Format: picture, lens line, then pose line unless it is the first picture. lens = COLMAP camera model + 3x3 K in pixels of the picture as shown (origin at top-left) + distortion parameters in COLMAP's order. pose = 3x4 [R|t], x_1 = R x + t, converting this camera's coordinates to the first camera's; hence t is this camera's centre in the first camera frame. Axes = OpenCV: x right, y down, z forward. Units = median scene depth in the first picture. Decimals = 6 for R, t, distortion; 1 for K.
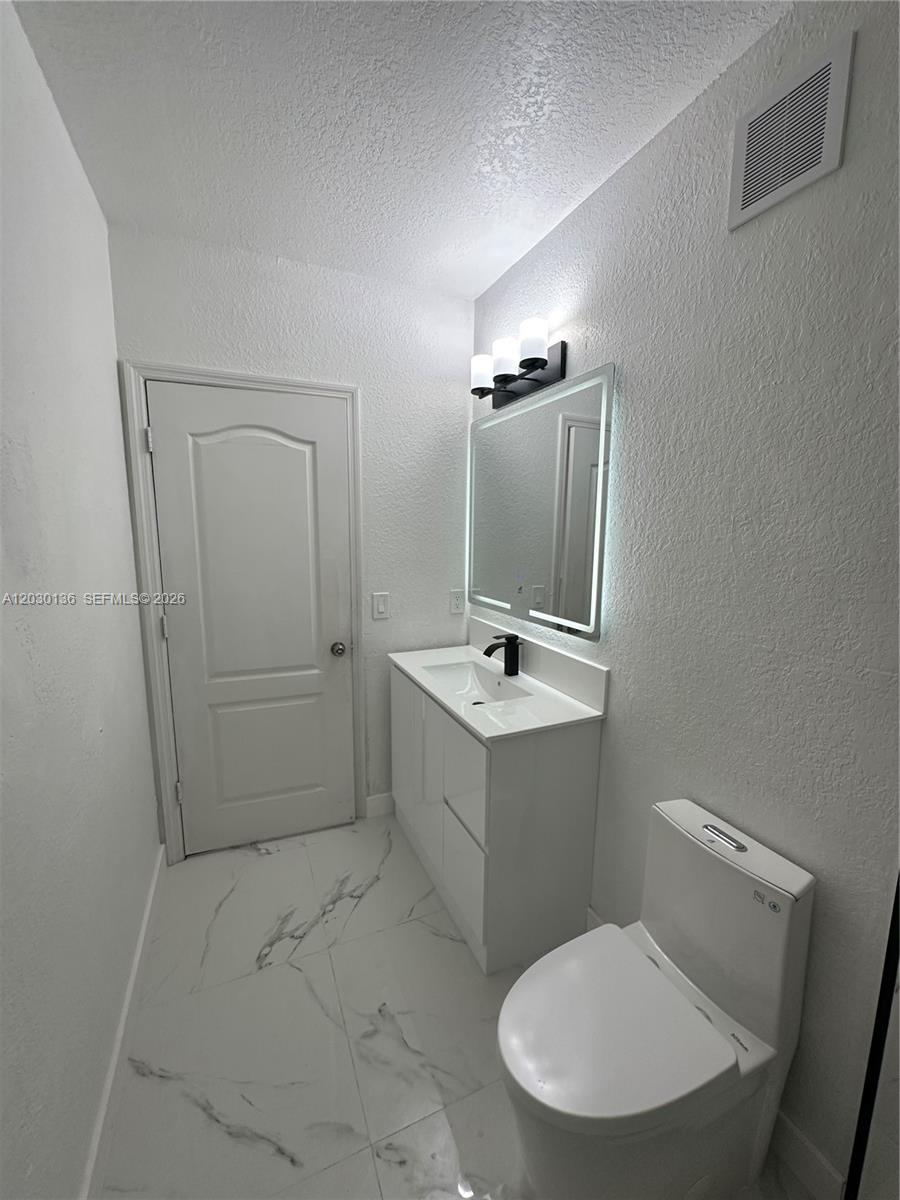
lens RADIAL K [[481.7, 0, 447.1], [0, 481.7, 600.5], [0, 0, 1]] dist [0.001005, 0.000272]
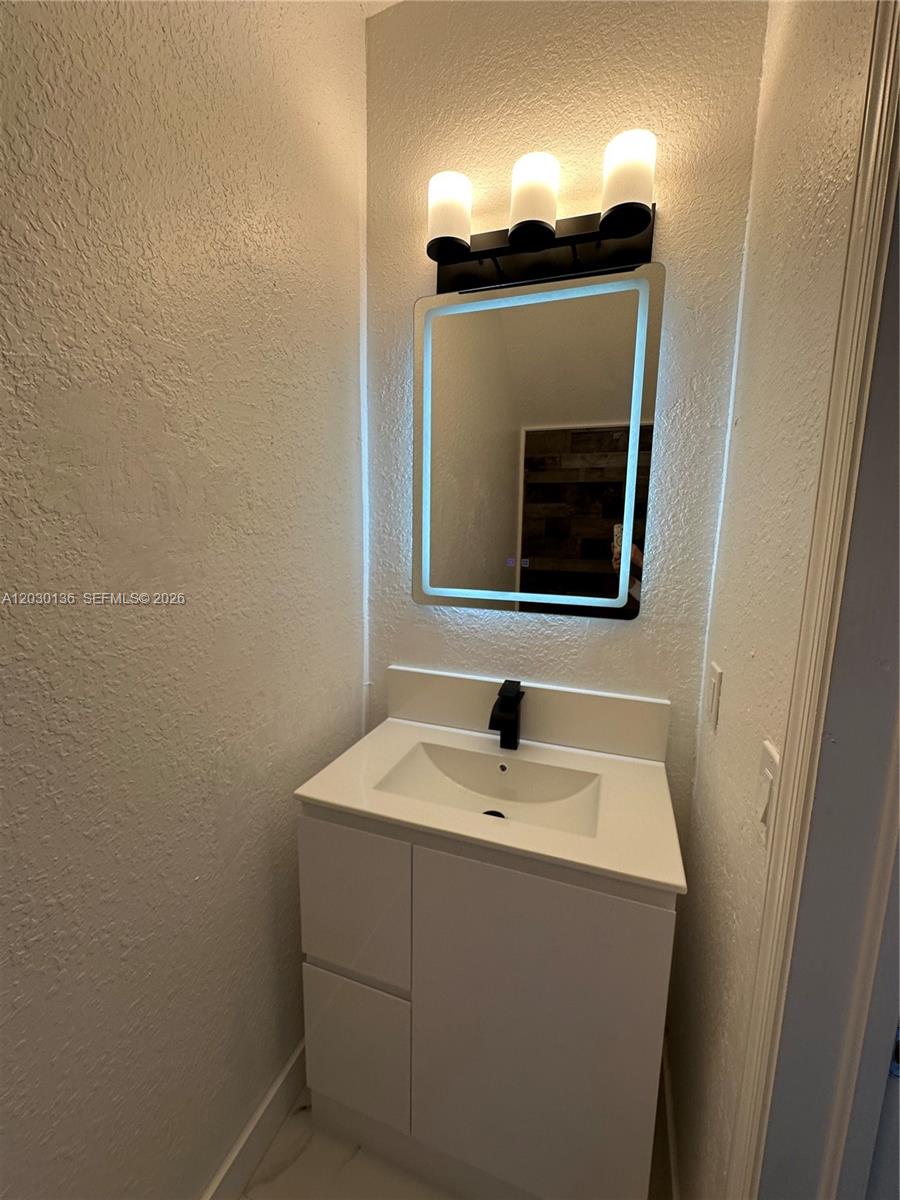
lens RADIAL K [[481.7, 0, 462.3], [0, 481.7, 598.7], [0, 0, 1]] dist [0.001005, 0.000272]
pose [[0.670475, -0.096183, 0.735671, -0.461465], [0.087537, 0.994891, 0.050295, -0.097278], [-0.736750, 0.030677, 0.675469, 0.844583]]
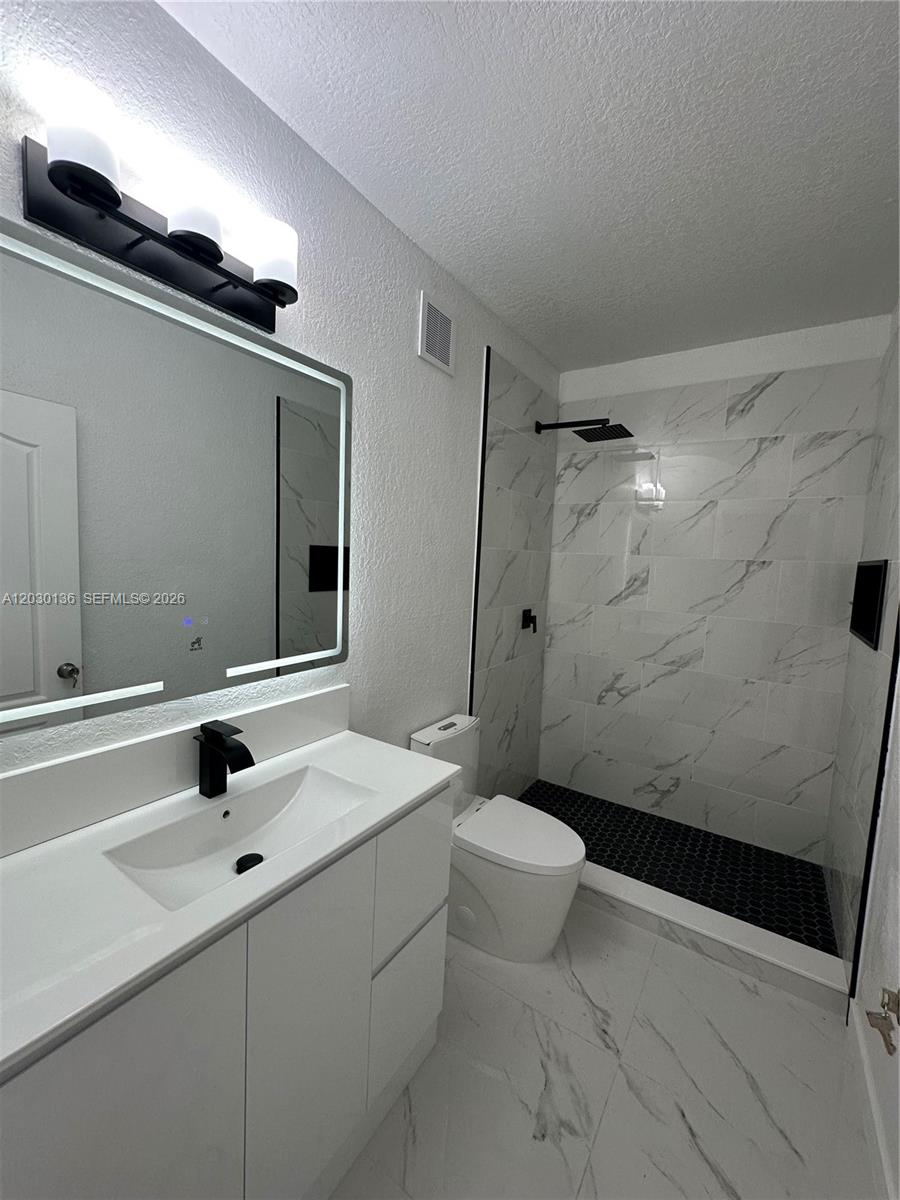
lens RADIAL K [[481.7, 0, 457.4], [0, 481.7, 602.7], [0, 0, 1]] dist [0.001005, 0.000272]
pose [[-0.548685, -0.105916, 0.829293, -0.626172], [0.084146, 0.979909, 0.180826, -0.191134], [-0.831784, 0.168998, -0.528749, 1.366585]]
